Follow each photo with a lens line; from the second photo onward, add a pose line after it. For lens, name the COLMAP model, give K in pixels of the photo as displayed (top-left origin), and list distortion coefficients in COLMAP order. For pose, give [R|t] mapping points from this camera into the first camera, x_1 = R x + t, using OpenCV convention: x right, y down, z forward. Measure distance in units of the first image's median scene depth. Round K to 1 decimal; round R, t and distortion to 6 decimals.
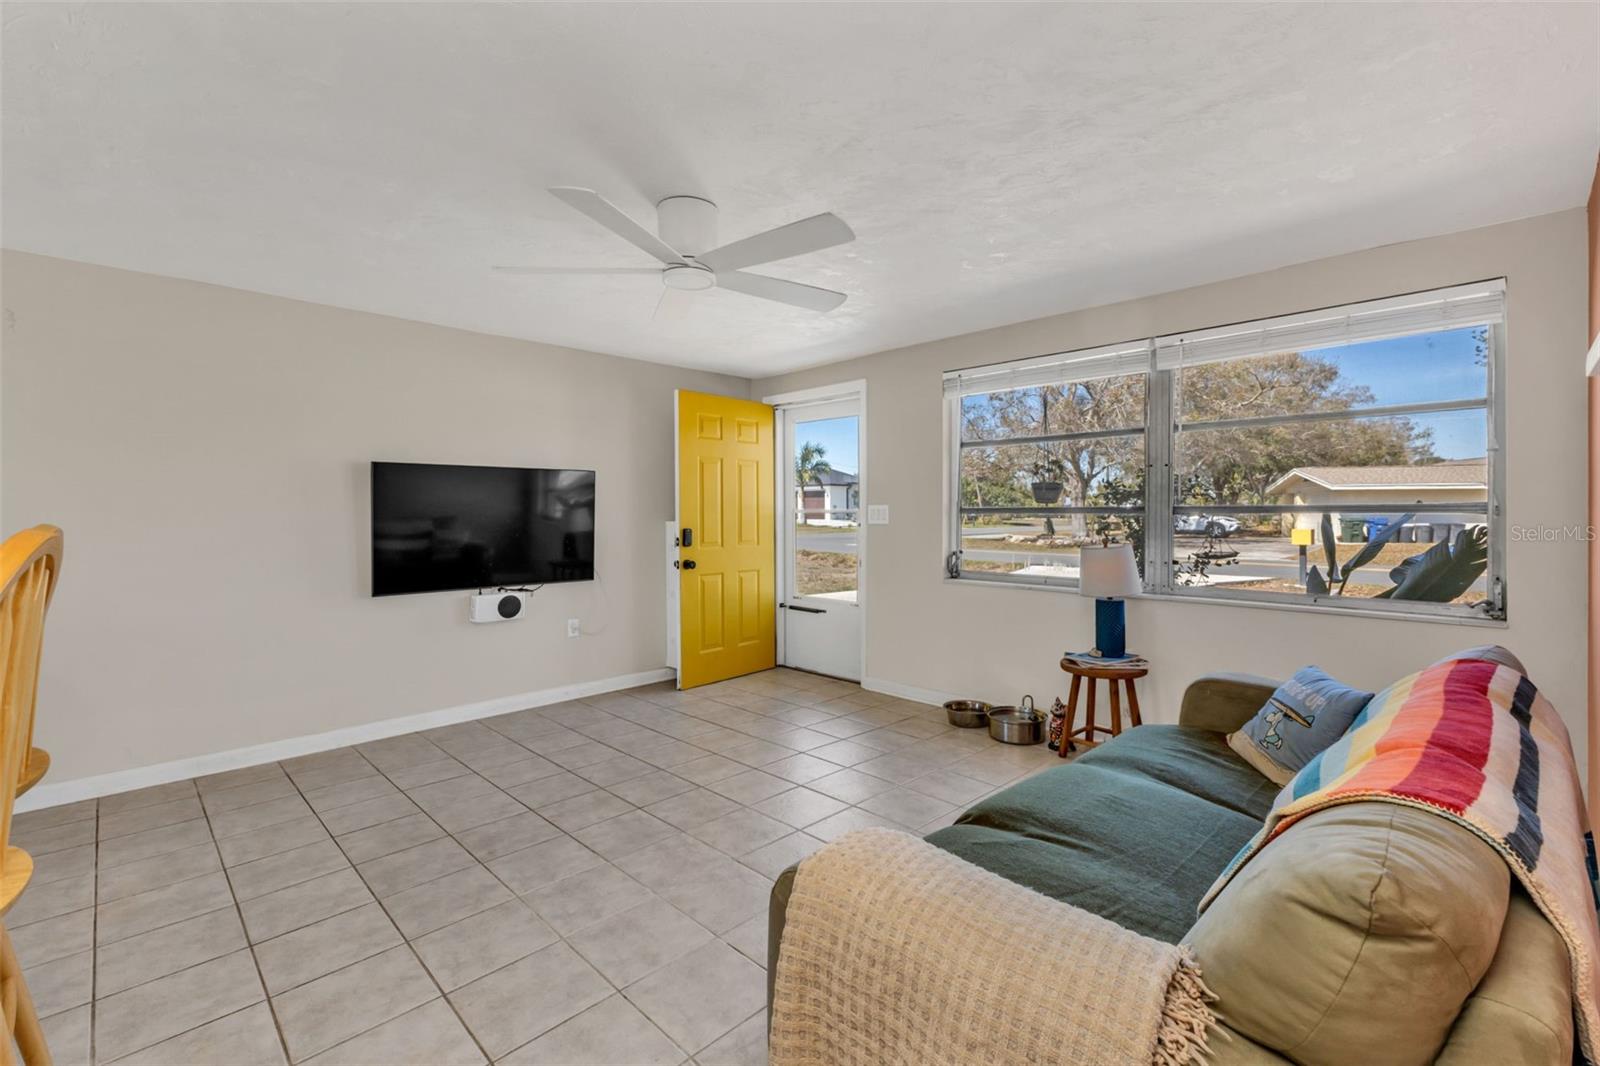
lens RADIAL K [[706.3, 0, 801.6], [0, 706.3, 522.1], [0, 0, 1]] dist [0.015400, -0.000240]
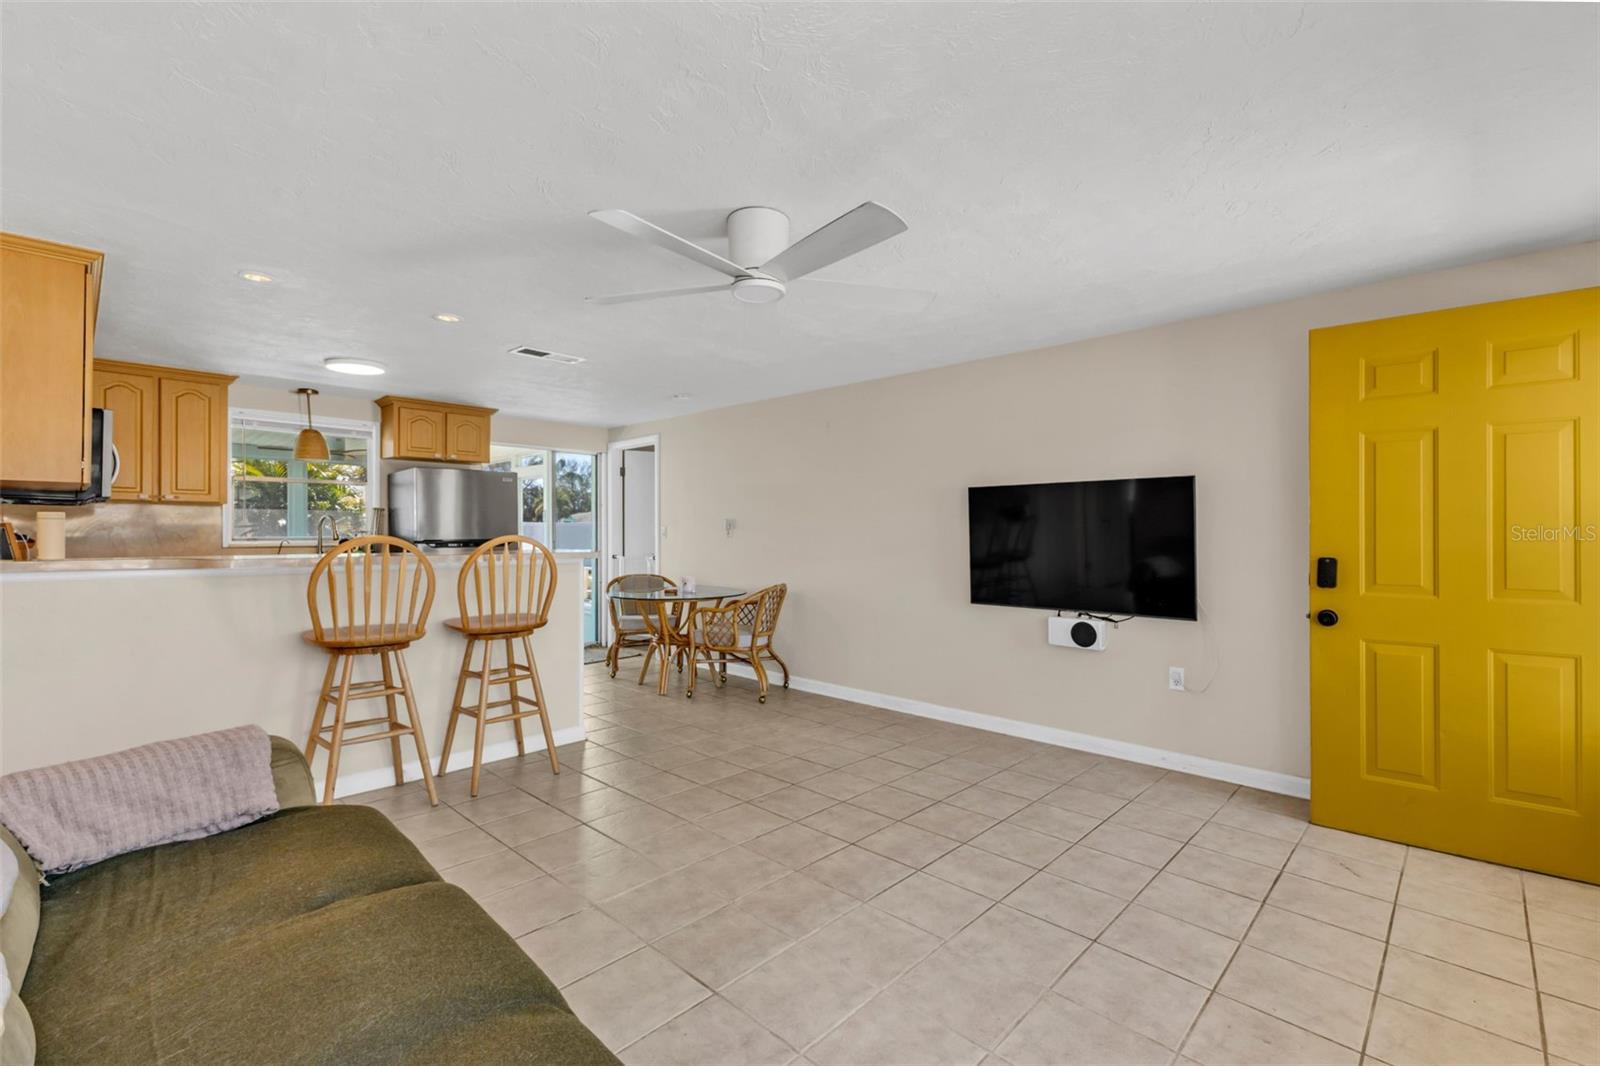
lens RADIAL K [[706.3, 0, 803.5], [0, 706.3, 532.9], [0, 0, 1]] dist [0.015400, -0.000240]
pose [[0.024613, 0.002452, -0.999694, 0.489878], [-0.014185, 0.999897, 0.002104, -0.007325], [0.999596, 0.014129, 0.024646, 0.624714]]
